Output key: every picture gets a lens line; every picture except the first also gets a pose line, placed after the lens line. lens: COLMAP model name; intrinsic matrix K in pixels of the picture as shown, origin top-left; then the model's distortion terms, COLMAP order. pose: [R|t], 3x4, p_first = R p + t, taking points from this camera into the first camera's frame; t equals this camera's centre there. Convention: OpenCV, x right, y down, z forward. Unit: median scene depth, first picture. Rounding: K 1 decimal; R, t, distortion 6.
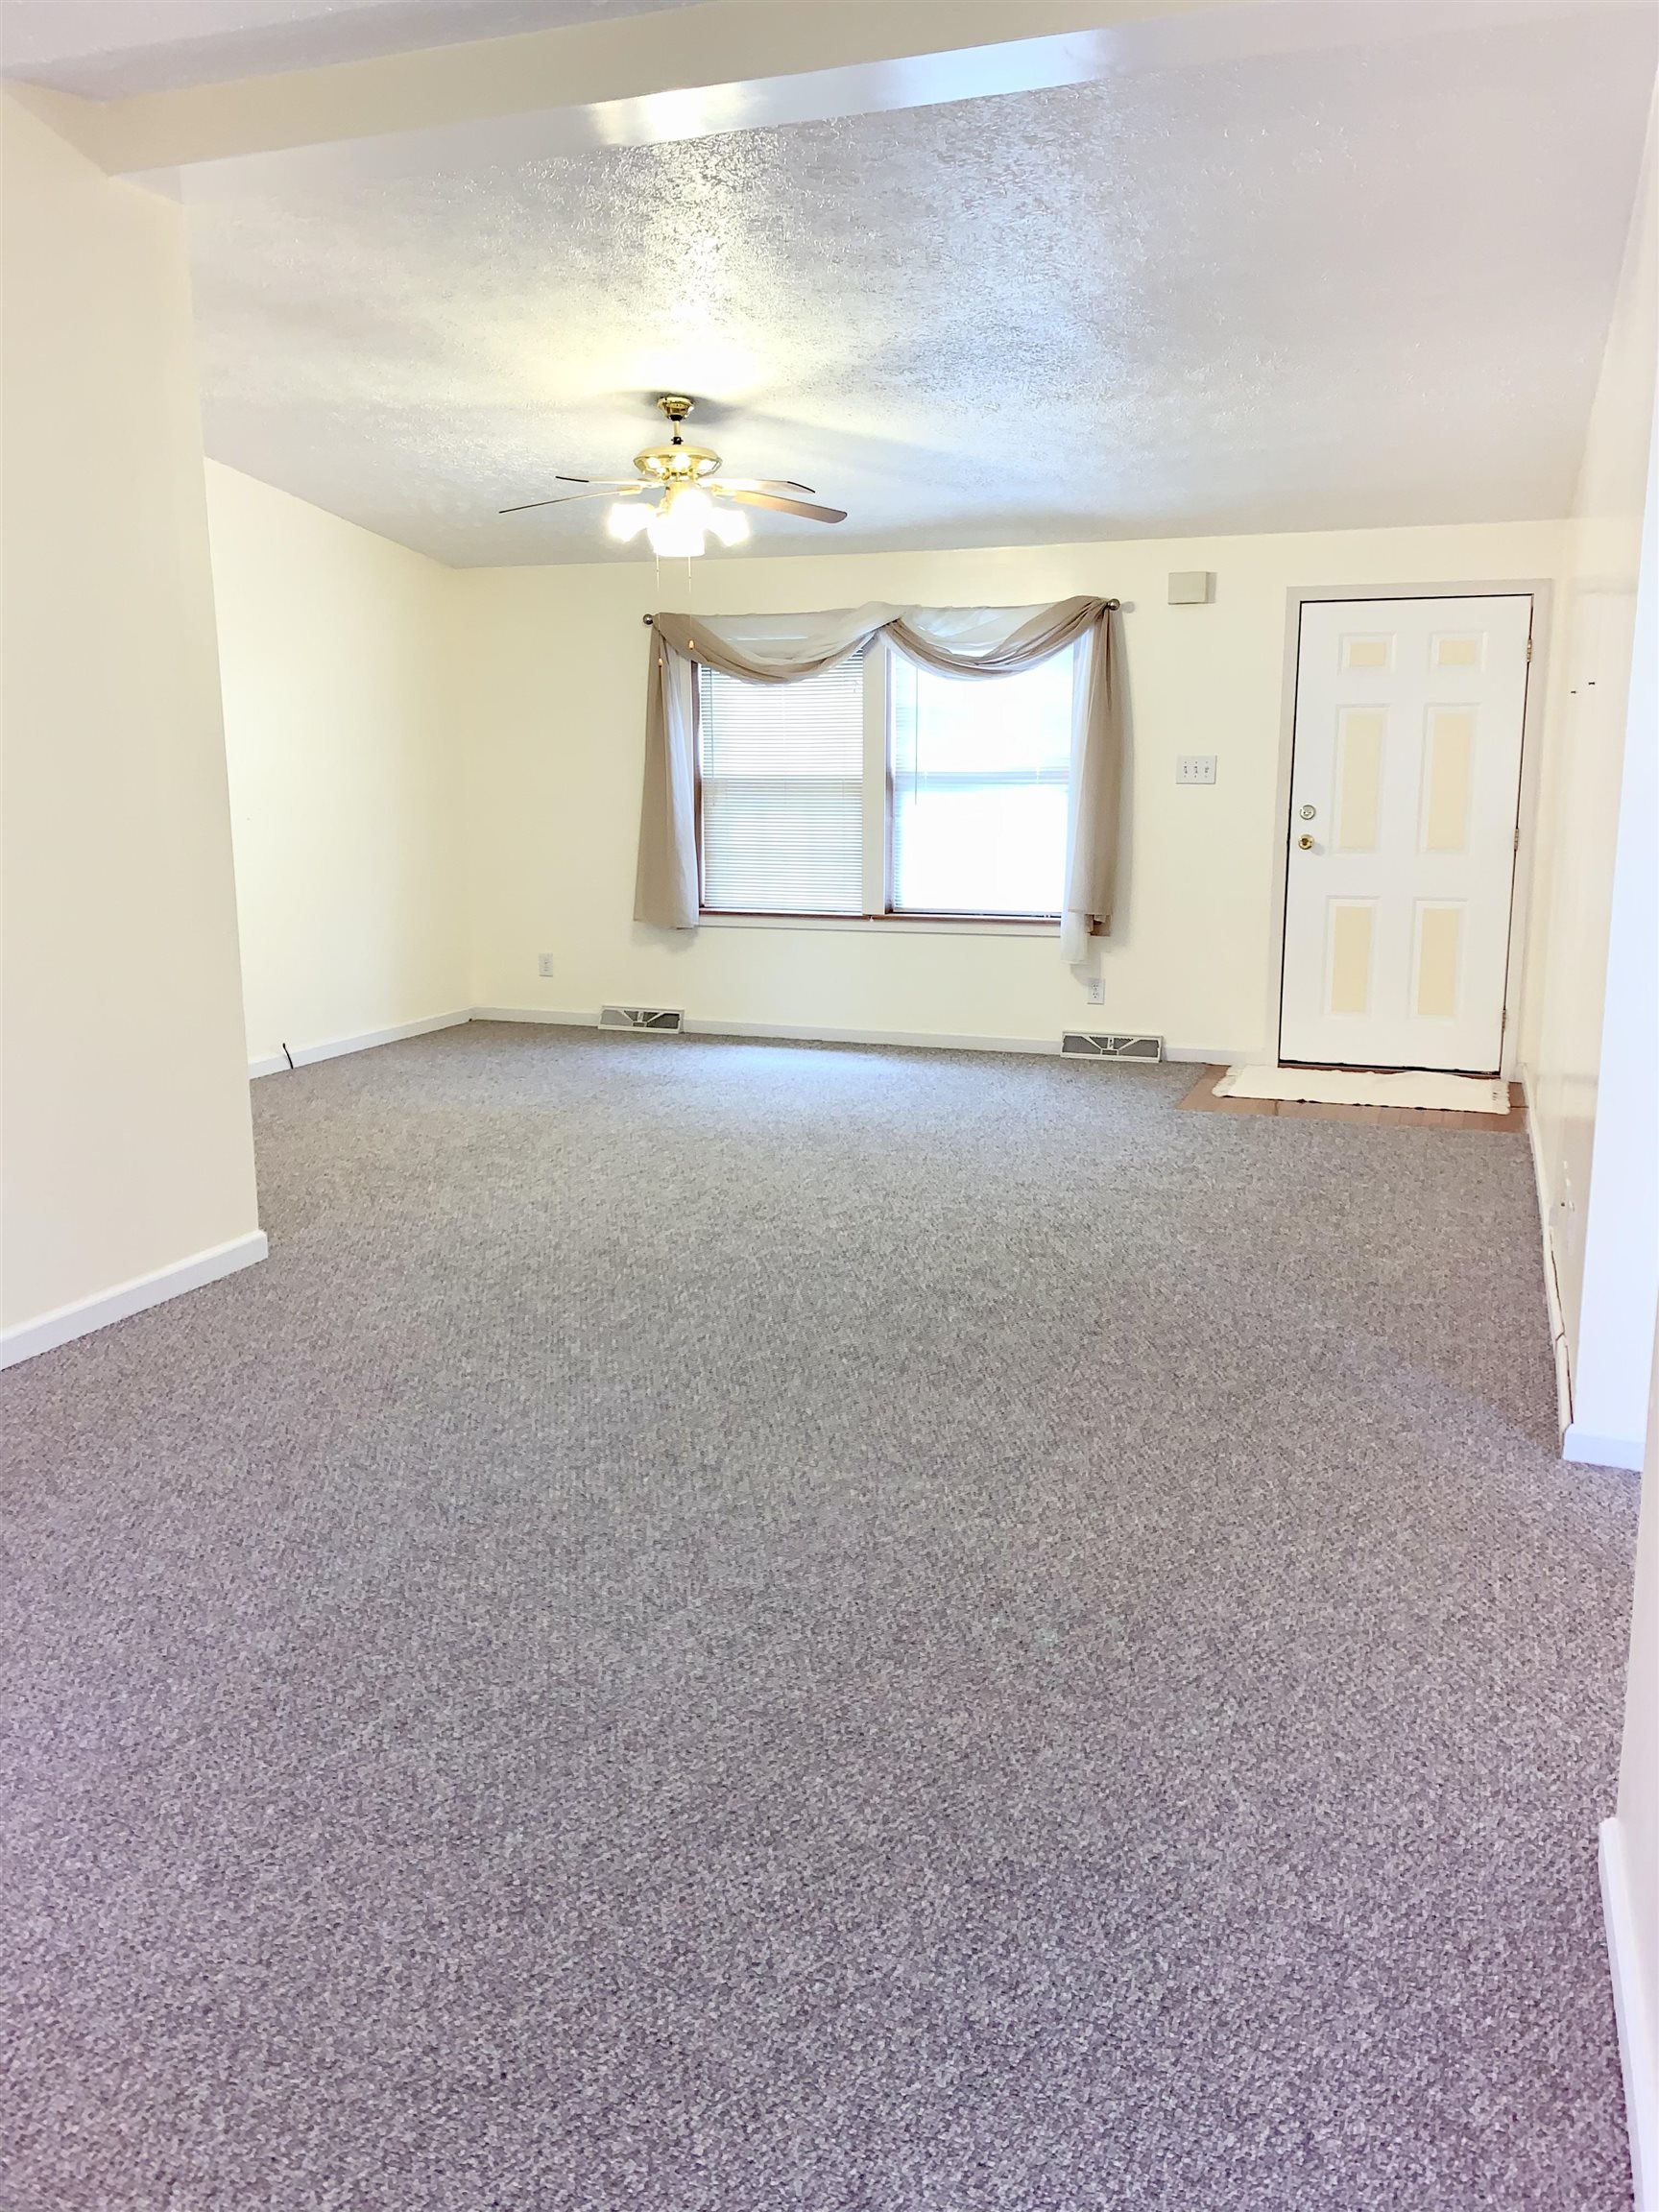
lens RADIAL K [[1714.8, 0, 834.6], [0, 1714.8, 1113.6], [0, 0, 1]] dist [0.039693, 0.001263]
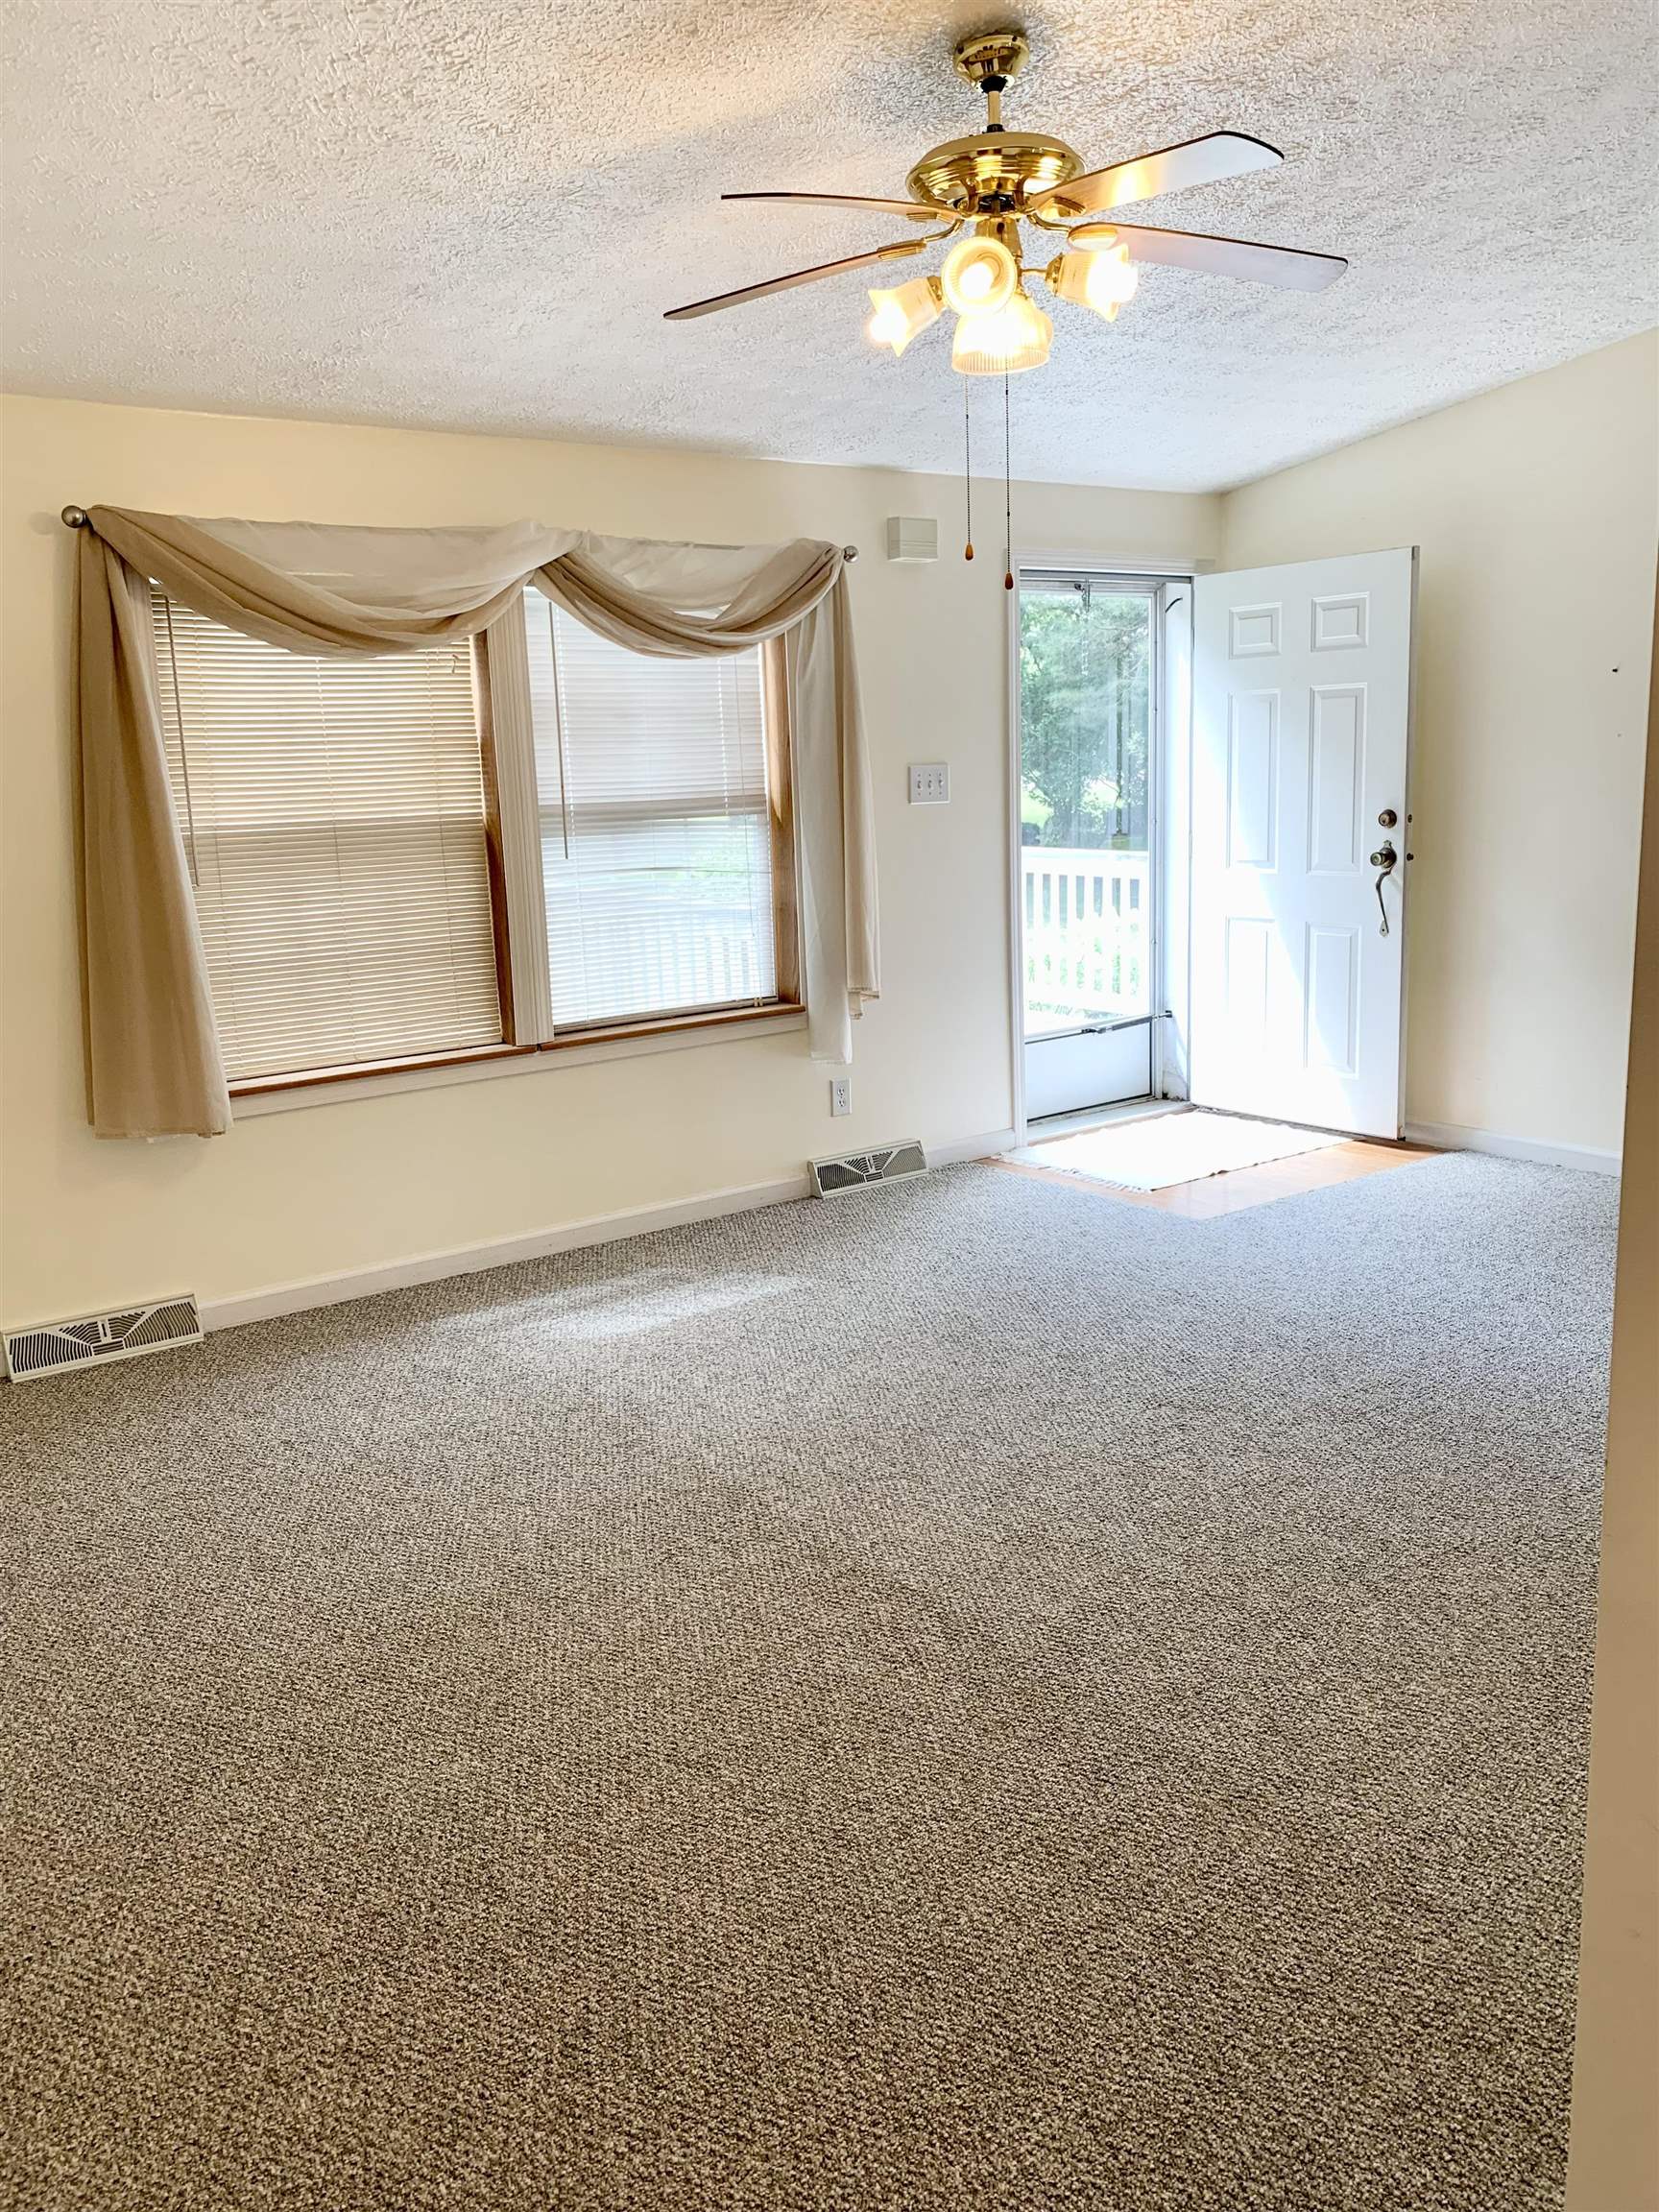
lens RADIAL K [[1714.8, 0, 834.6], [0, 1714.8, 1113.6], [0, 0, 1]] dist [0.039693, 0.001263]
pose [[0.550424, -0.192875, 0.812301, -0.413288], [0.193402, 0.975940, 0.100678, -0.134206], [-0.812175, 0.101685, 0.574484, 0.581984]]
